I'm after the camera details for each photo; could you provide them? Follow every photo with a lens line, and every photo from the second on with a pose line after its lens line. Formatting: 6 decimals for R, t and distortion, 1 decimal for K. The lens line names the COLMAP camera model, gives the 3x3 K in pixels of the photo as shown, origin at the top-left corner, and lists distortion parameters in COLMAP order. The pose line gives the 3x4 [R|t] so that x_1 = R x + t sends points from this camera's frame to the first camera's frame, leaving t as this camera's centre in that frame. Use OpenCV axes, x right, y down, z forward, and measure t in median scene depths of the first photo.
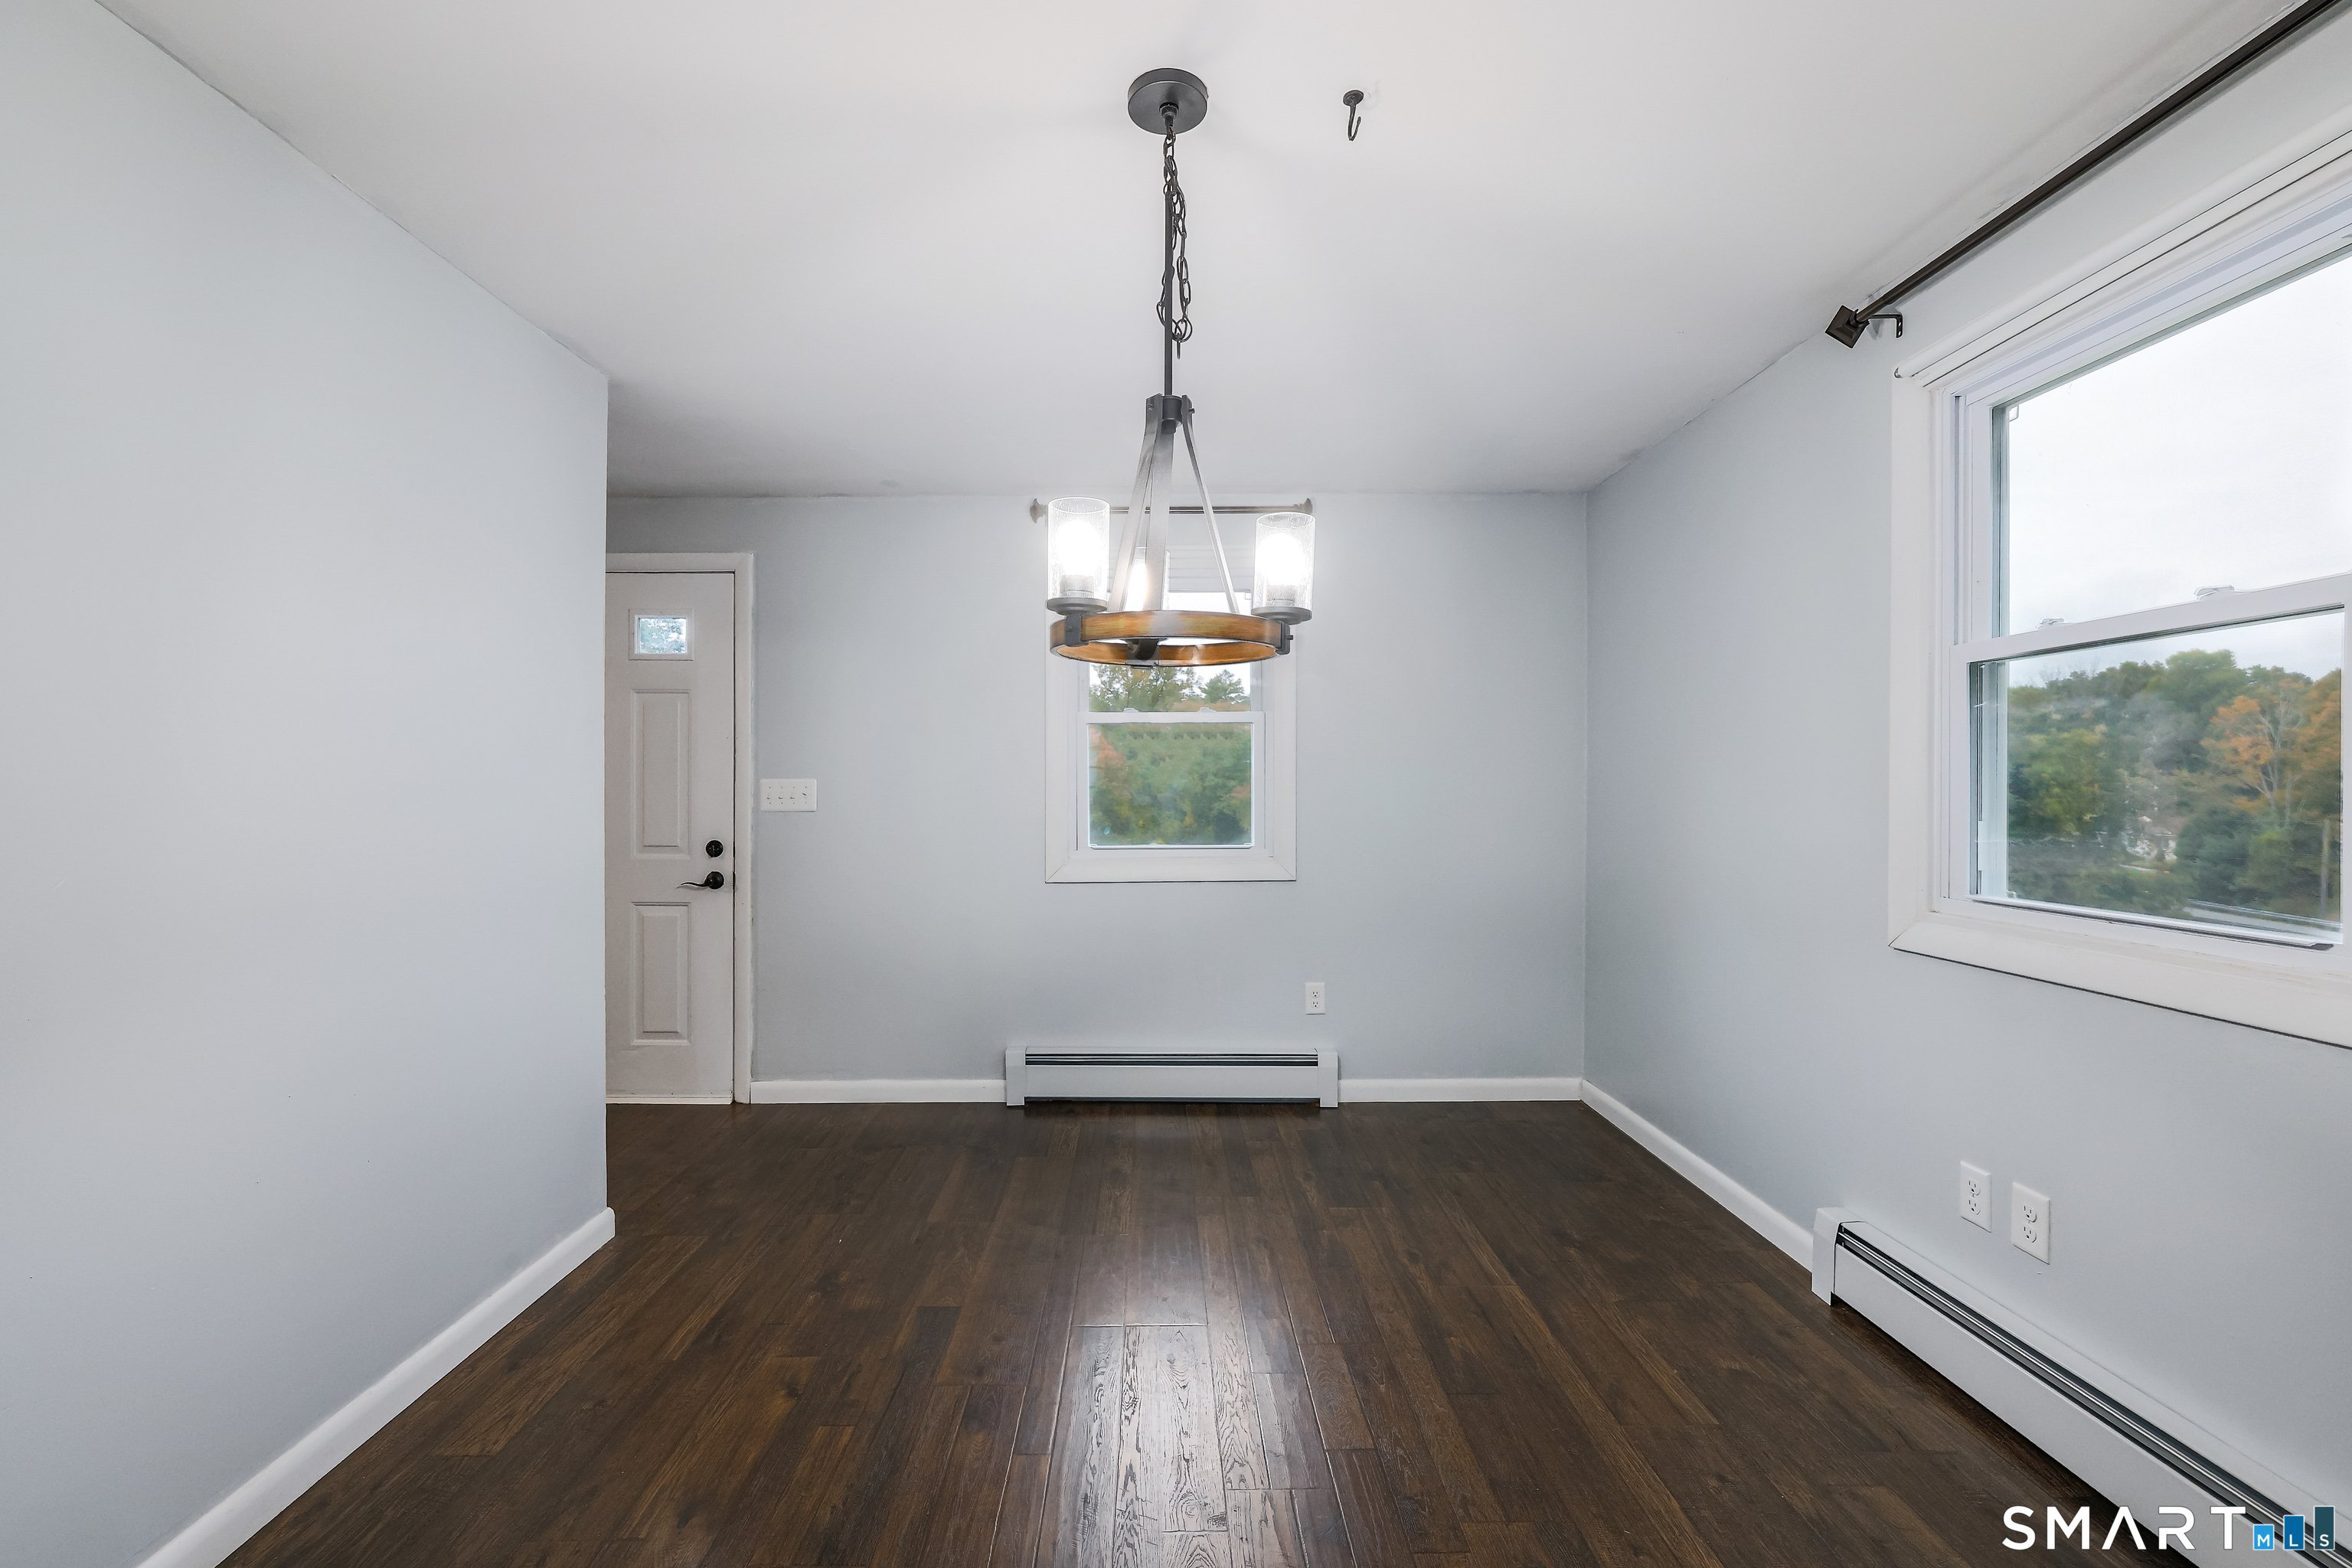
lens RADIAL K [[937.4, 0, 1280.5], [0, 937.4, 817.2], [0, 0, 1]] dist [0.000108, -0.000075]
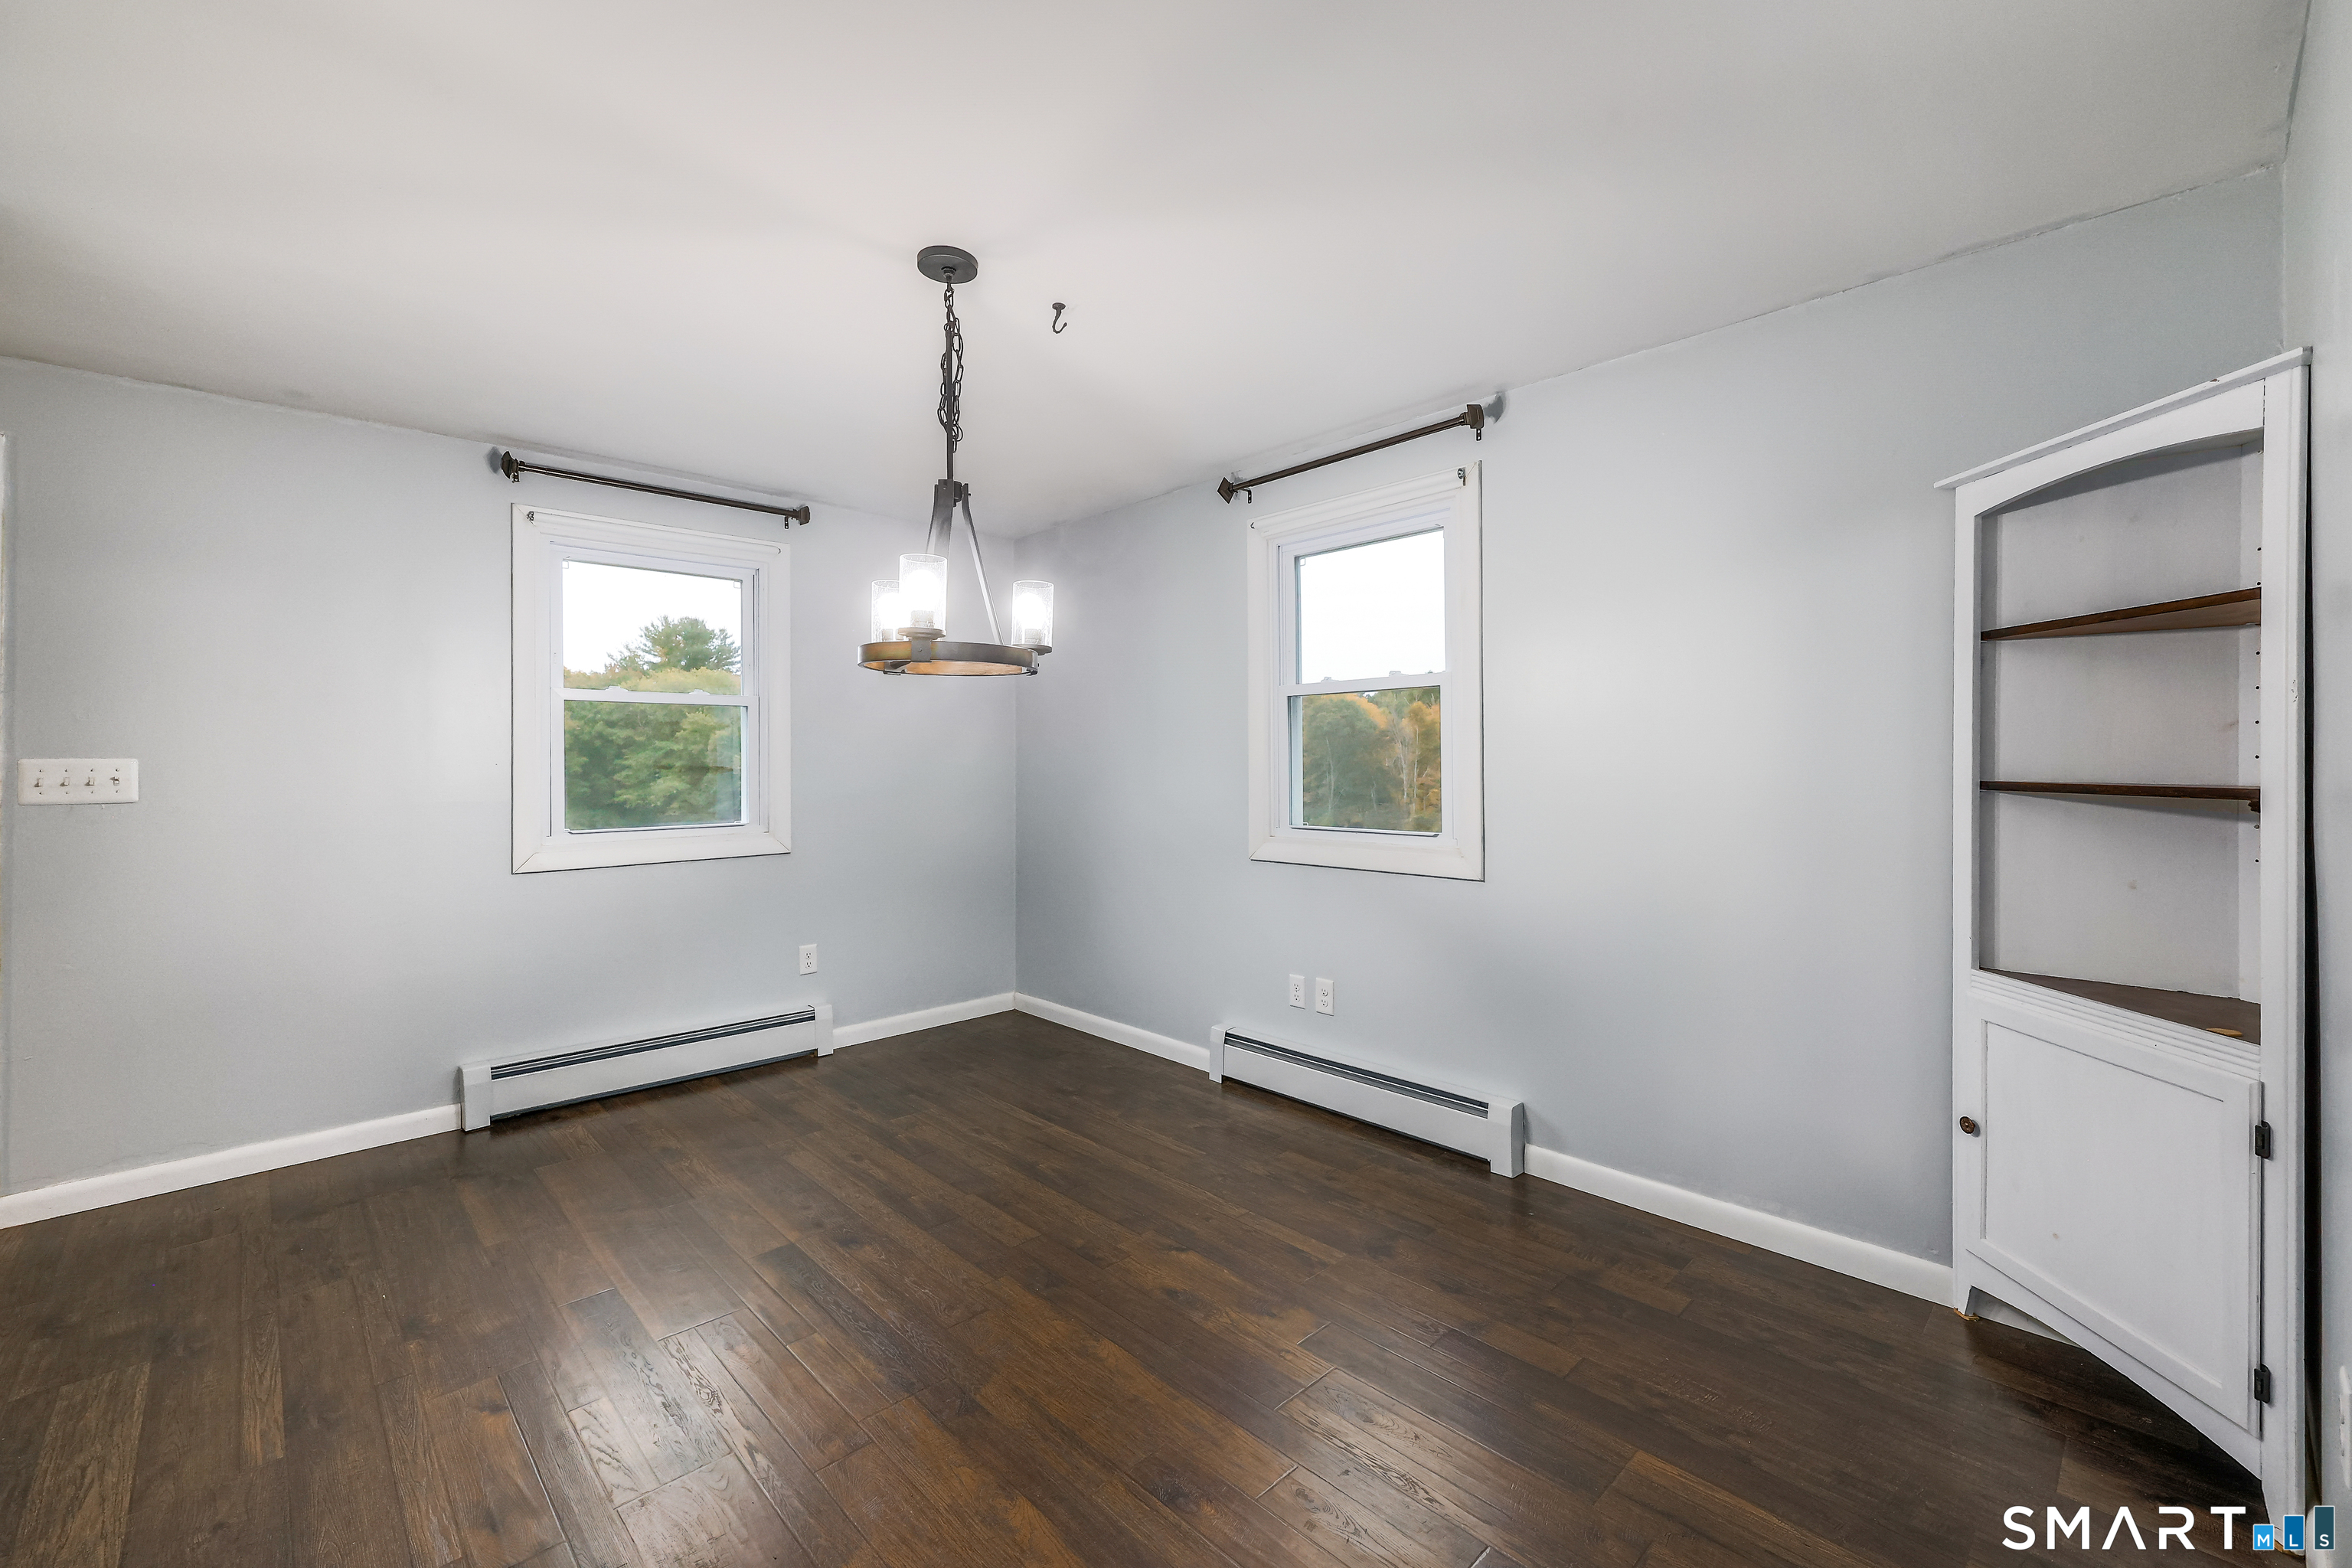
lens RADIAL K [[956.7, 0, 1178.5], [0, 956.7, 789.8], [0, 0, 1]] dist [0.000877, 0.000115]
pose [[0.726310, -0.021032, 0.687045, -0.542932], [0.025286, 0.999673, 0.003870, 0.002254], [-0.686902, 0.014562, 0.726605, -0.149210]]
